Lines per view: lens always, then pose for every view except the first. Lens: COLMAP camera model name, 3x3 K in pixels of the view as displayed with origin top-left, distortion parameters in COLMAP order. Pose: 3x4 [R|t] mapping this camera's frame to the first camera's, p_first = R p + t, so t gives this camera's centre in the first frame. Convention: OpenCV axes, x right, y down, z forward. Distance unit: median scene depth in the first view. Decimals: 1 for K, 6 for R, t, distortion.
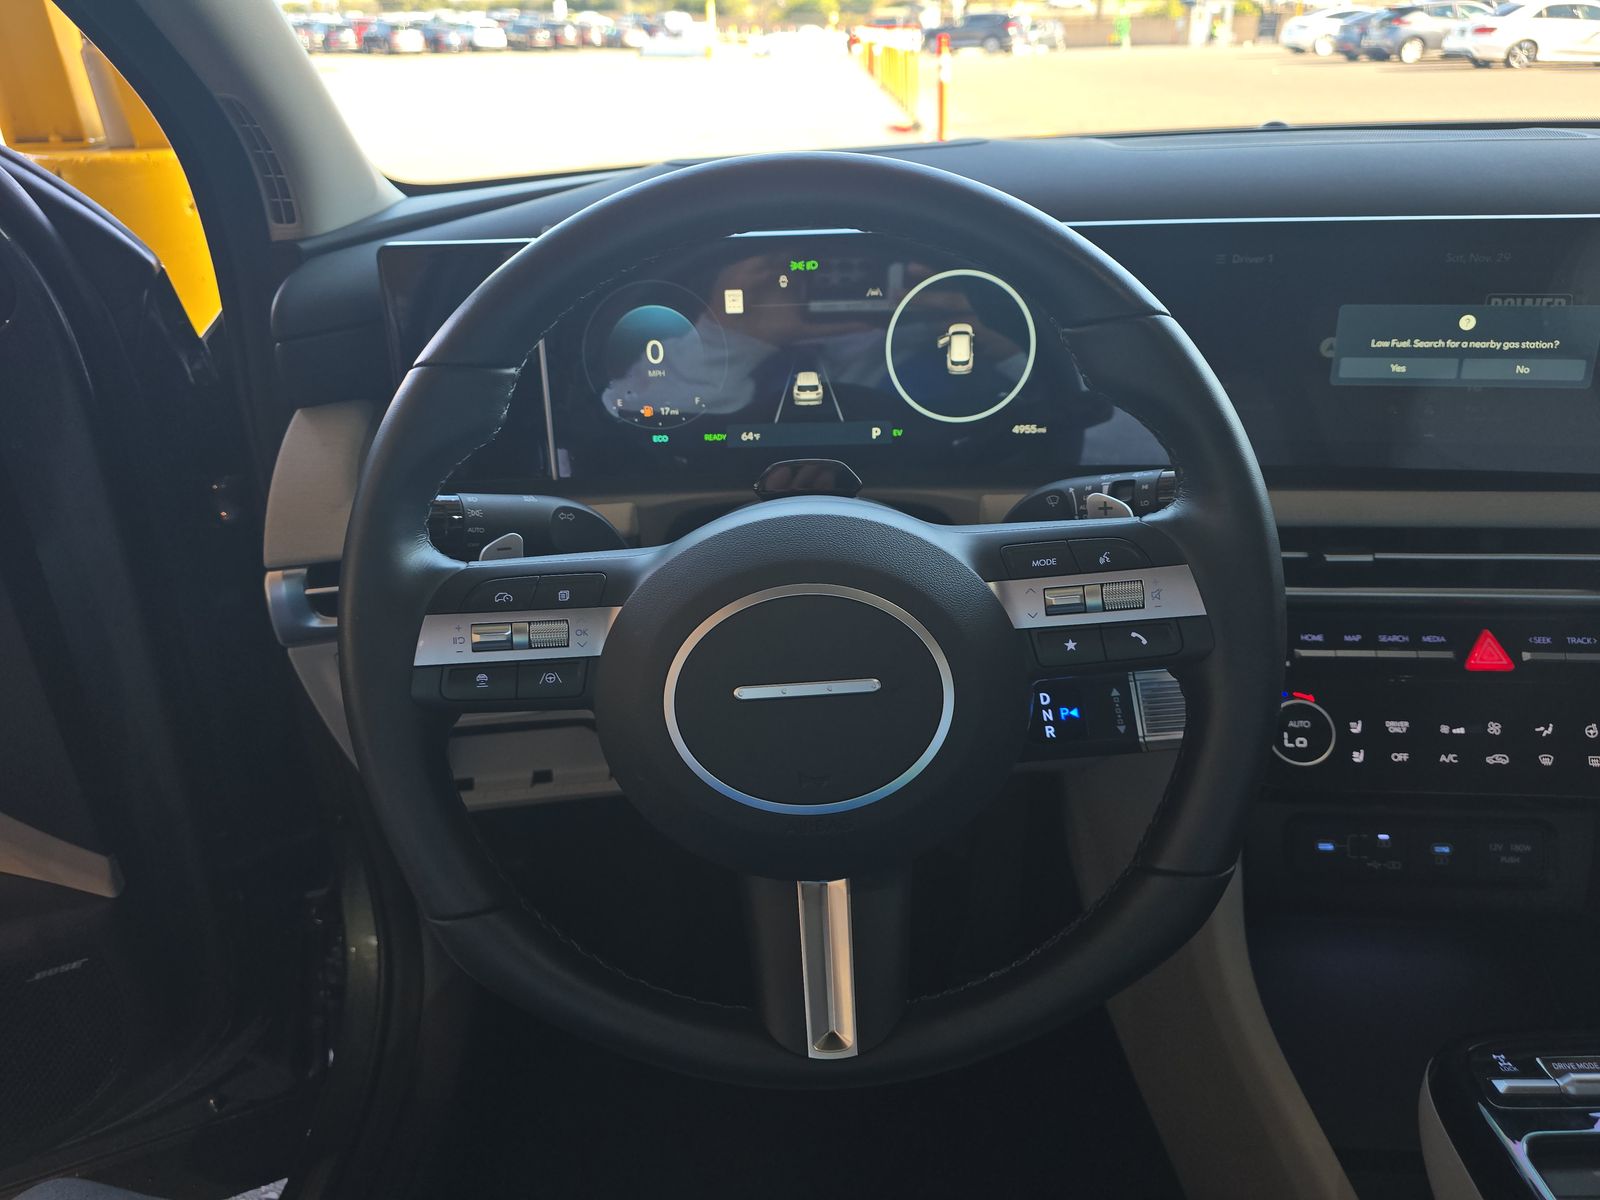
lens RADIAL K [[1067.3, 0, 809.7], [0, 1067.3, 600.5], [0, 0, 1]] dist [0.038641, -0.027667]
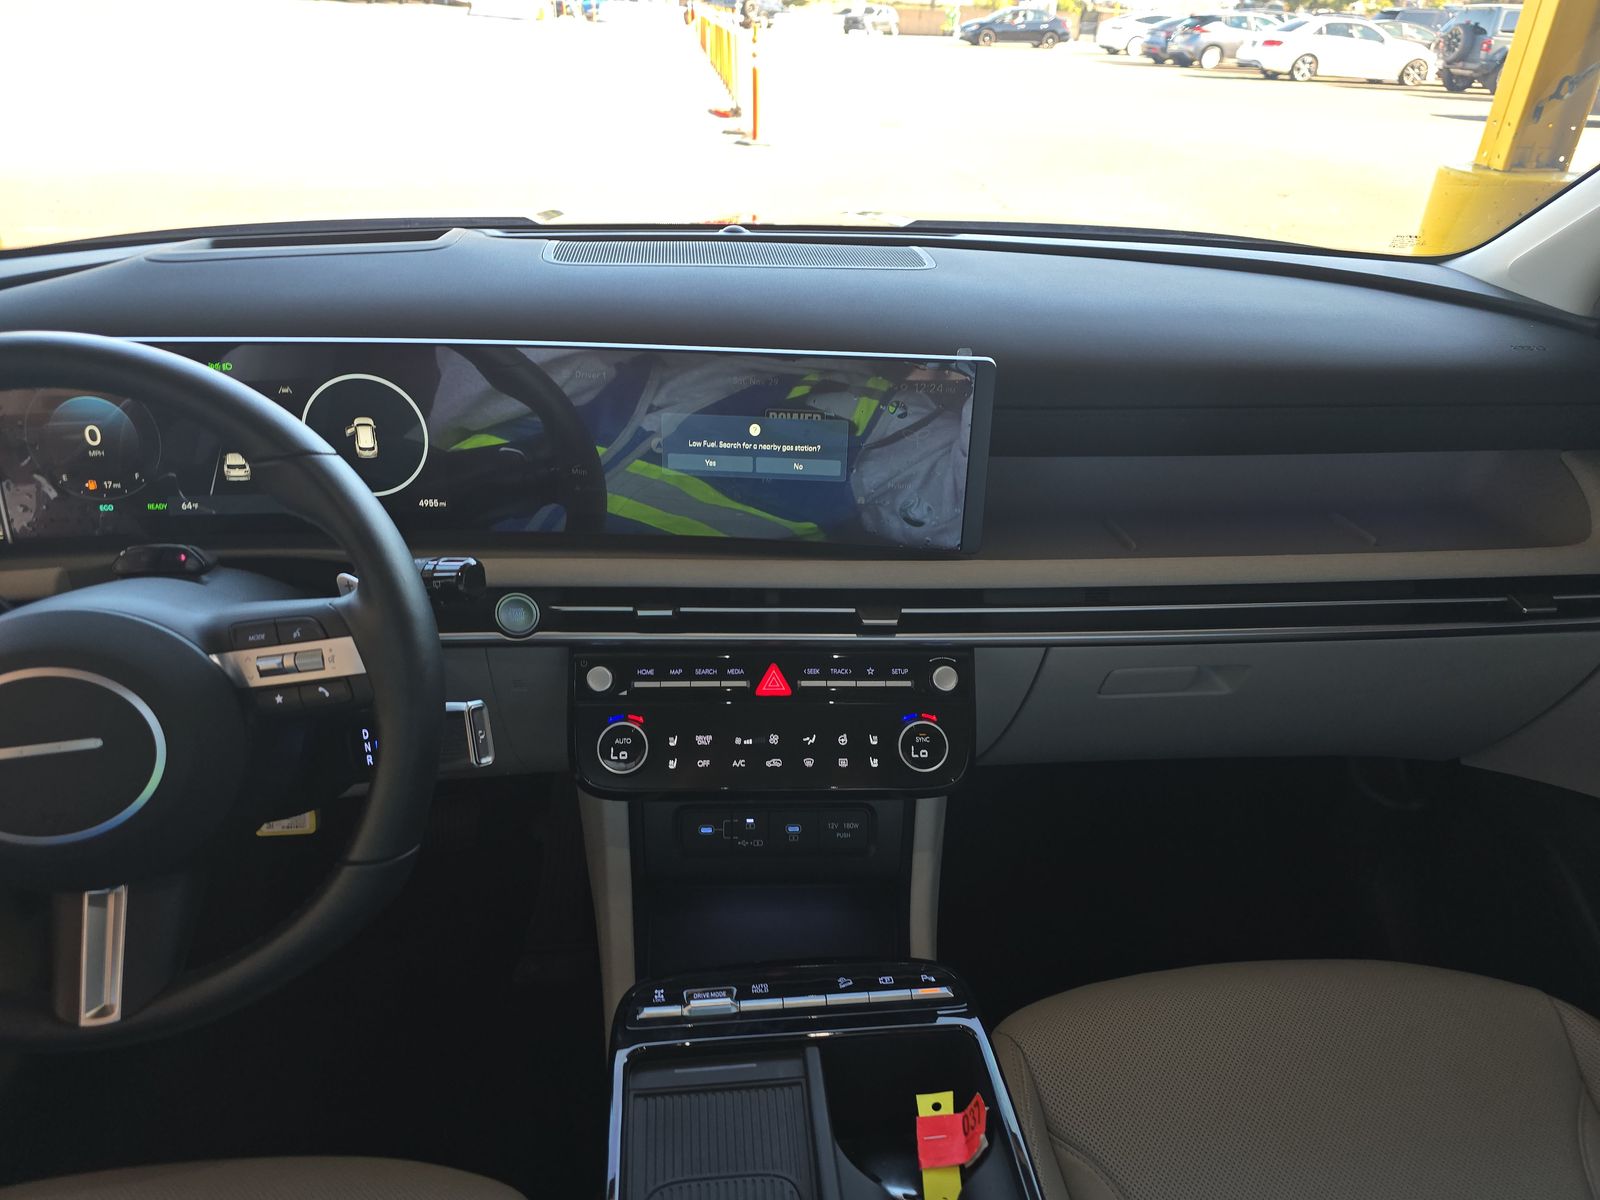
lens RADIAL K [[1067.3, 0, 811.0], [0, 1067.3, 599.5], [0, 0, 1]] dist [0.038641, -0.027667]
pose [[0.989911, -0.008465, 0.141440, 0.463998], [0.005265, 0.999722, 0.022985, -0.077140], [-0.141595, -0.022008, 0.989680, -0.276553]]
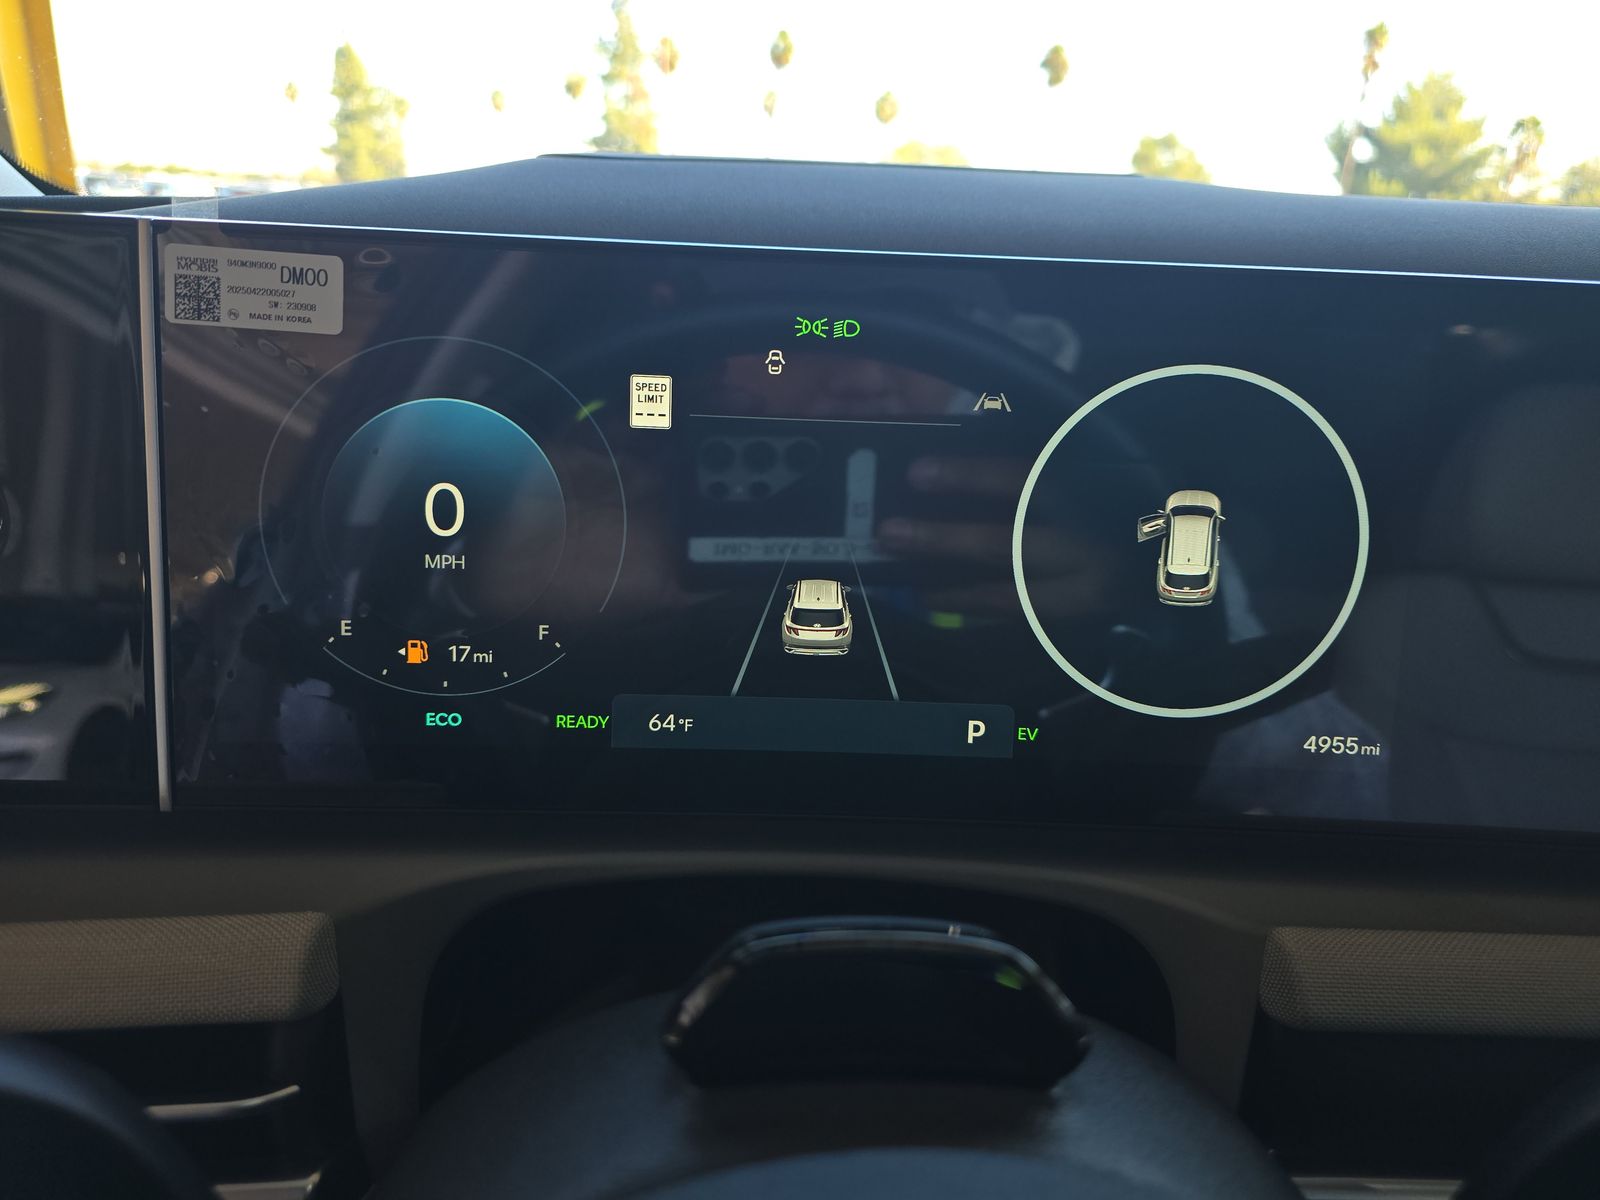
lens RADIAL K [[1067.3, 0, 862.5], [0, 1067.3, 584.0], [0, 0, 1]] dist [0.038641, -0.027667]
pose [[0.995817, 0.059212, 0.069592, -0.014296], [-0.045683, 0.982231, -0.182029, -0.139269], [-0.079134, 0.178089, 0.980827, 0.601637]]
